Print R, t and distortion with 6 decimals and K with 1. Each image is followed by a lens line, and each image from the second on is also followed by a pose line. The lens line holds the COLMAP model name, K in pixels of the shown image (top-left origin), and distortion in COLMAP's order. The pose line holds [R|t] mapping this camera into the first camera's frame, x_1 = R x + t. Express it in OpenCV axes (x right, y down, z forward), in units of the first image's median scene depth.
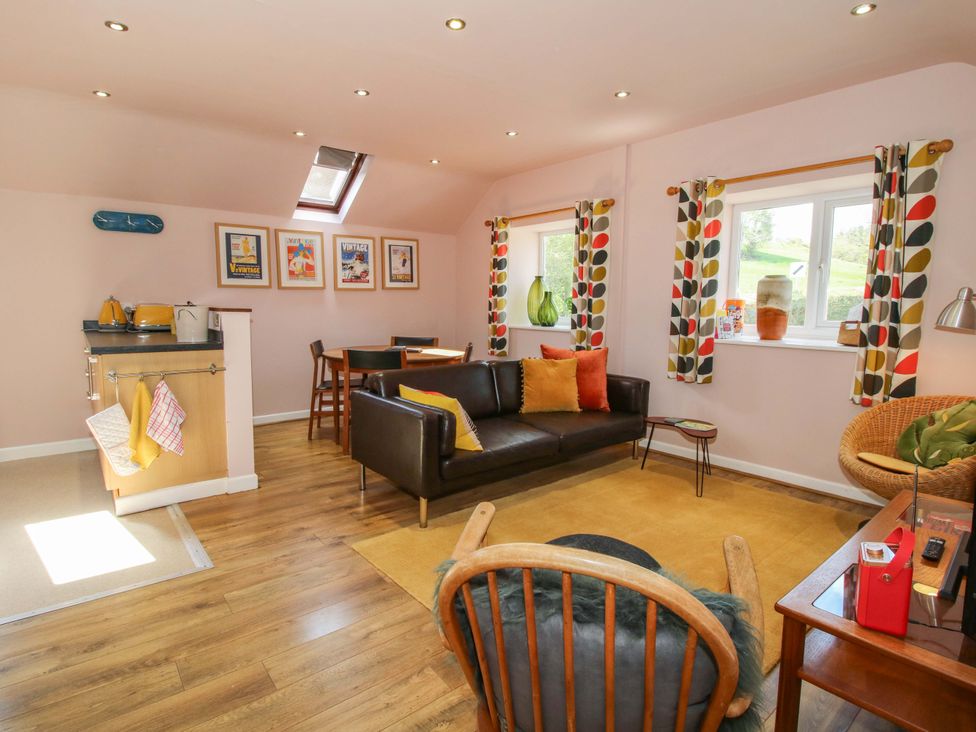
lens RADIAL K [[508.0, 0, 484.4], [0, 508.0, 359.6], [0, 0, 1]] dist [-0.009168, -0.008435]
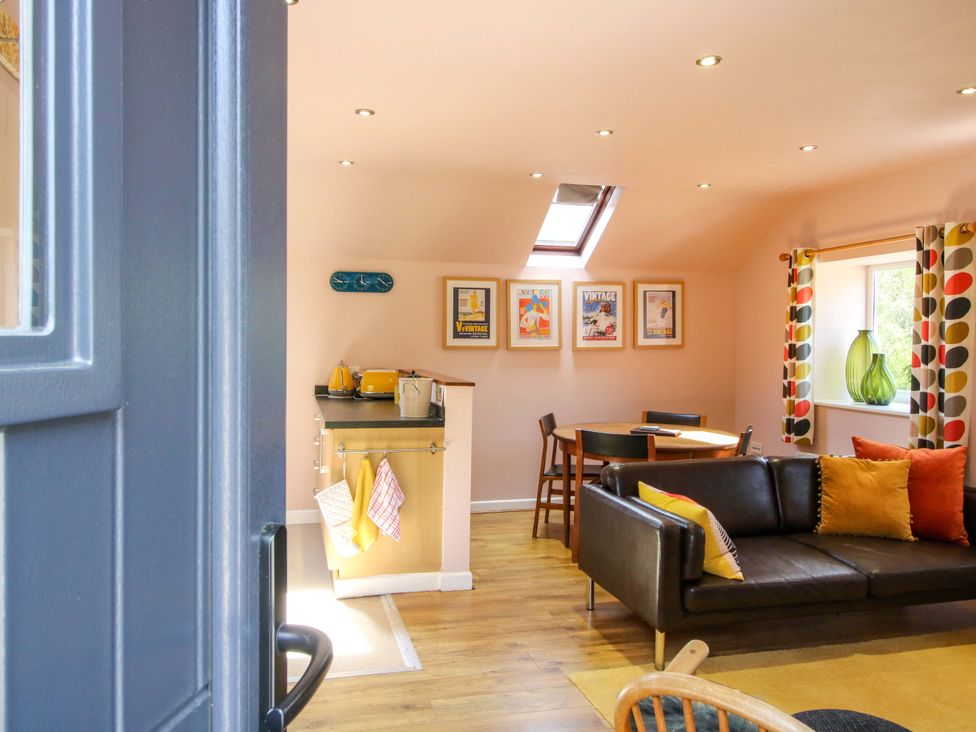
lens RADIAL K [[723.0, 0, 476.4], [0, 723.0, 359.6], [0, 0, 1]] dist [0.003086, -0.007467]
pose [[0.907314, 0.010244, -0.420328, 0.059523], [-0.048502, 0.995579, -0.080432, -0.029680], [0.417646, 0.093364, 0.903800, -0.118684]]
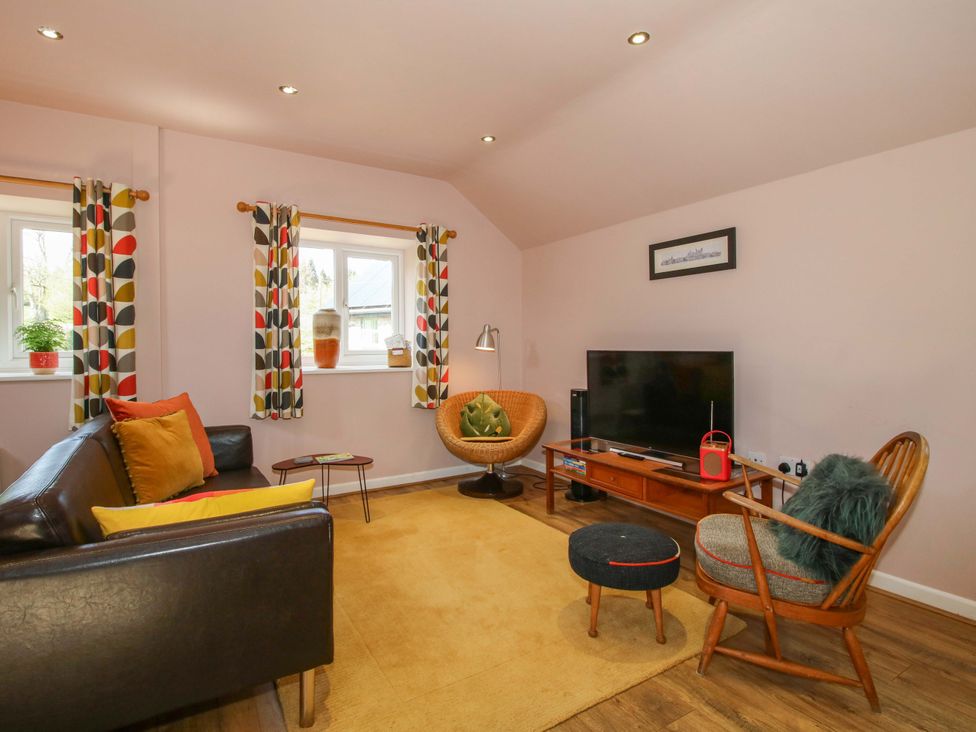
lens RADIAL K [[528.6, 0, 486.5], [0, 528.6, 357.6], [0, 0, 1]] dist [-0.005002, 0.001200]
pose [[0.131878, -0.033914, 0.990686, -0.467395], [0.109327, 0.993815, 0.019468, -0.042566], [-0.985219, 0.105741, 0.134770, 0.464554]]
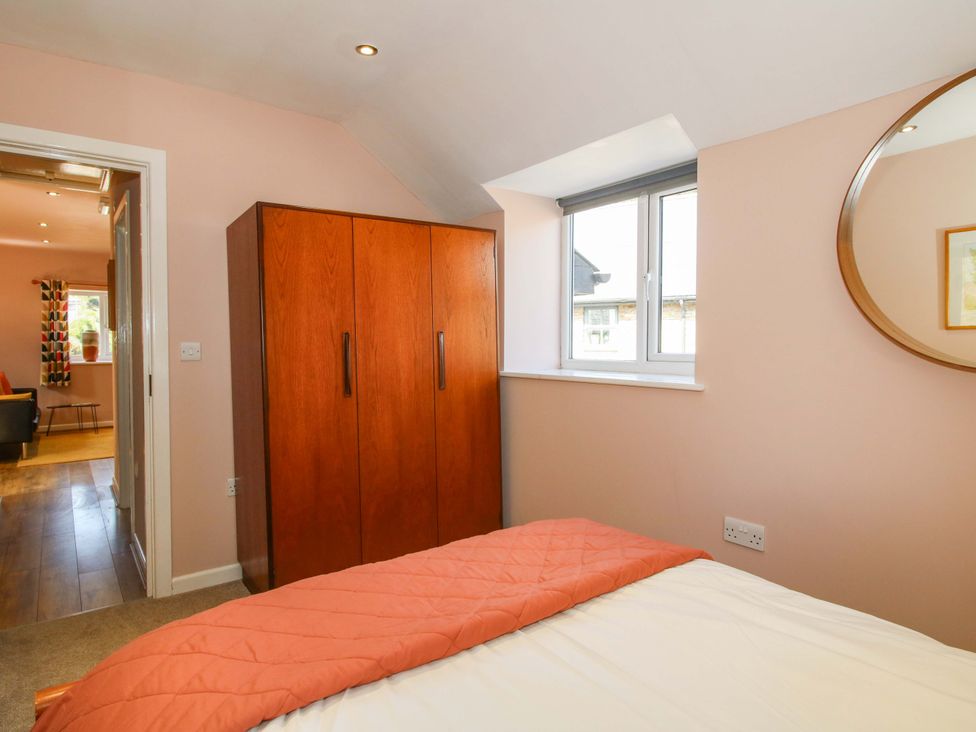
lens RADIAL K [[575.5, 0, 488.2], [0, 575.5, 355.6], [0, 0, 1]] dist [-0.026252, -0.001297]
pose [[0.049913, -0.026876, 0.998392, -1.479626], [0.121027, 0.992434, 0.020665, 0.074155], [-0.991394, 0.119801, 0.052788, -0.633255]]
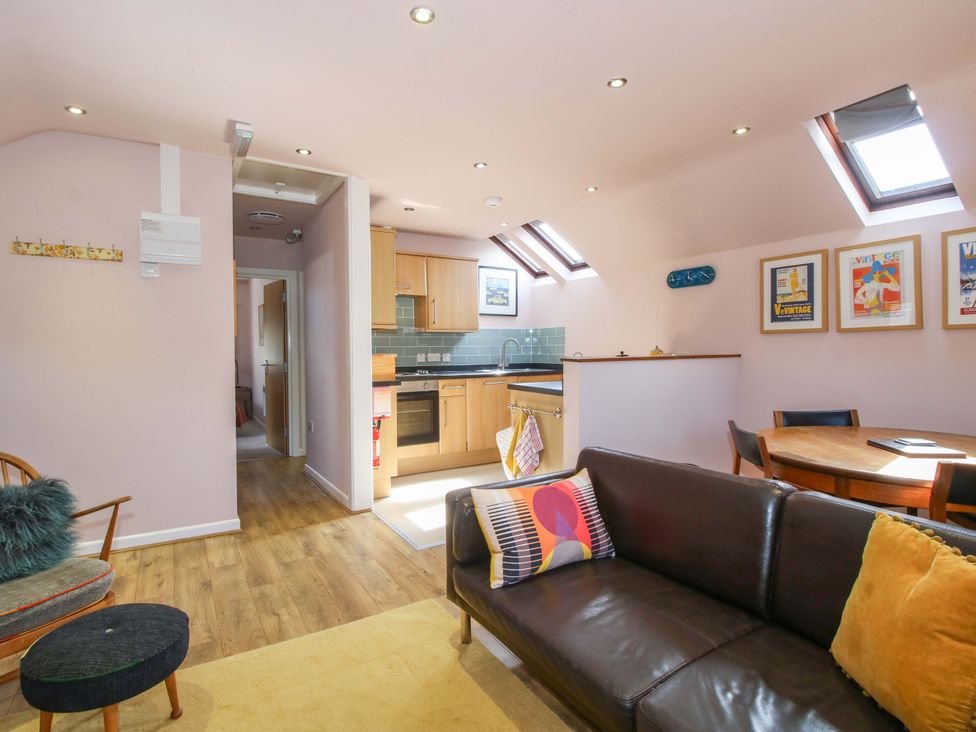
lens RADIAL K [[508.0, 0, 482.7], [0, 508.0, 360.0], [0, 0, 1]] dist [-0.009168, -0.008435]
pose [[-0.139083, 0.014313, -0.990177, 0.430943], [-0.105662, 0.993973, 0.029210, -0.082866], [0.984628, 0.108687, -0.136732, 0.737295]]
